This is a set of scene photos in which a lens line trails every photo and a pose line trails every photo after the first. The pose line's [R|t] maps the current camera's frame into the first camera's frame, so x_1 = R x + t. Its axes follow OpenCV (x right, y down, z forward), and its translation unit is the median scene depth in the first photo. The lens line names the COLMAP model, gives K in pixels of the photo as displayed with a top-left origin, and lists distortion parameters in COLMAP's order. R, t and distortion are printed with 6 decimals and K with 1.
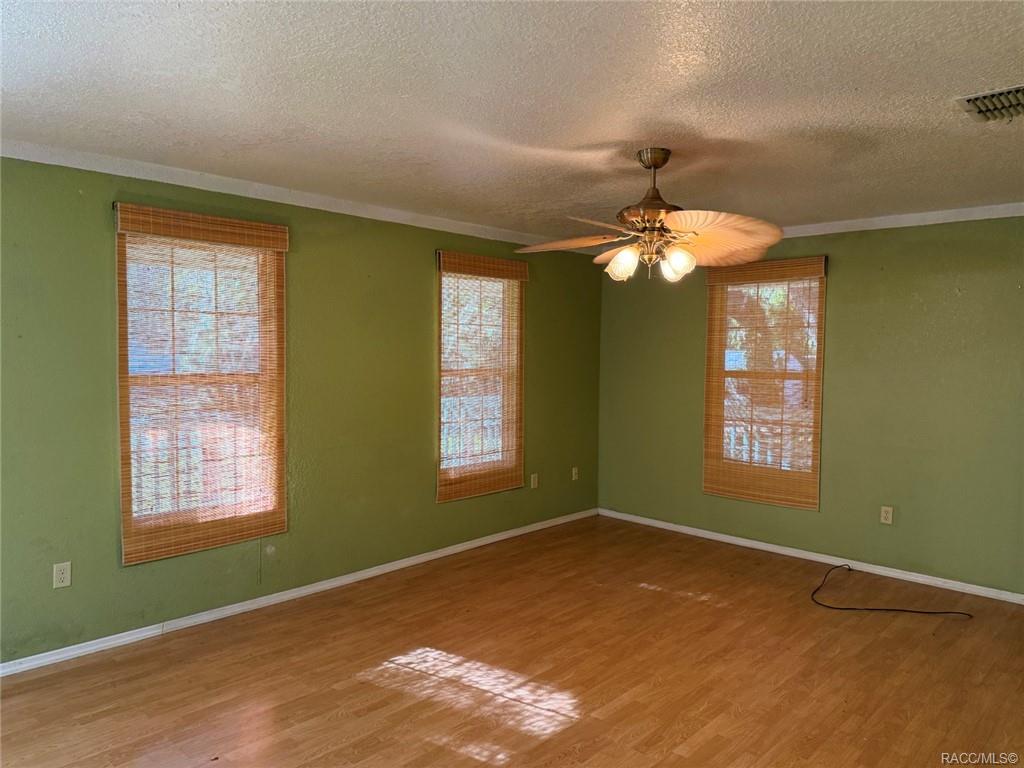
lens RADIAL K [[720.7, 0, 512.0], [0, 720.7, 384.0], [0, 0, 1]] dist [0.117332, -0.174345]
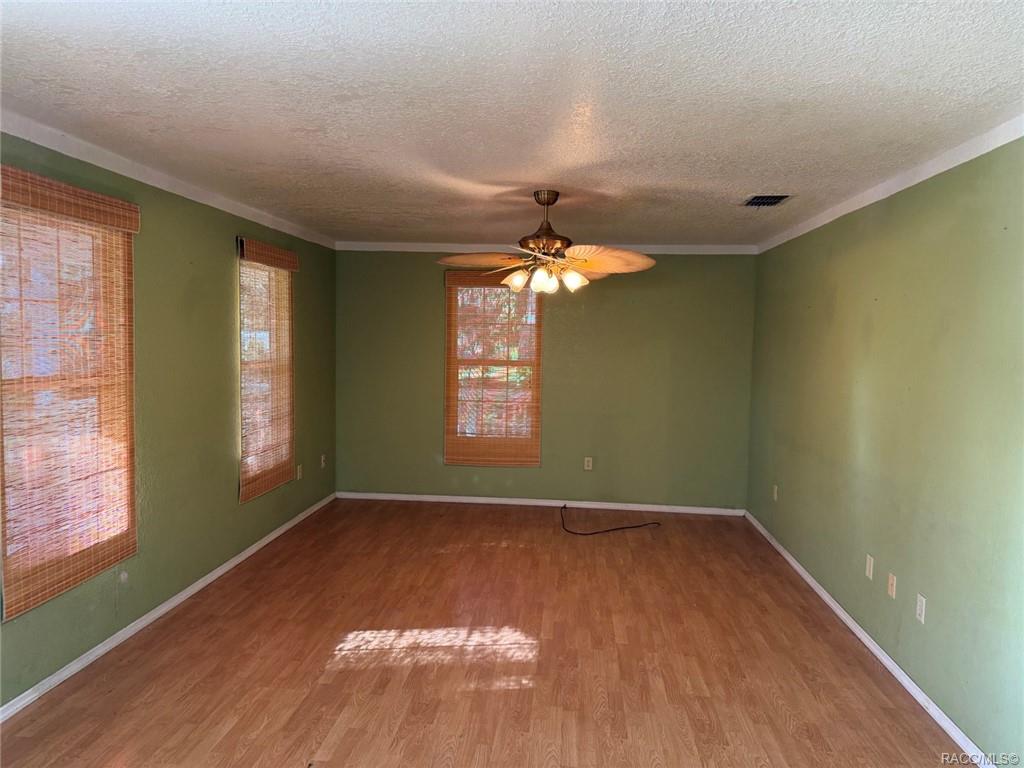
lens RADIAL K [[715.6, 0, 511.0], [0, 715.6, 373.6], [0, 0, 1]] dist [0.079438, -0.081457]
pose [[0.790160, -0.029067, 0.612211, -0.572370], [0.022983, 0.999577, 0.017796, -0.022147], [-0.612470, 0.000009, 0.790494, 0.042645]]
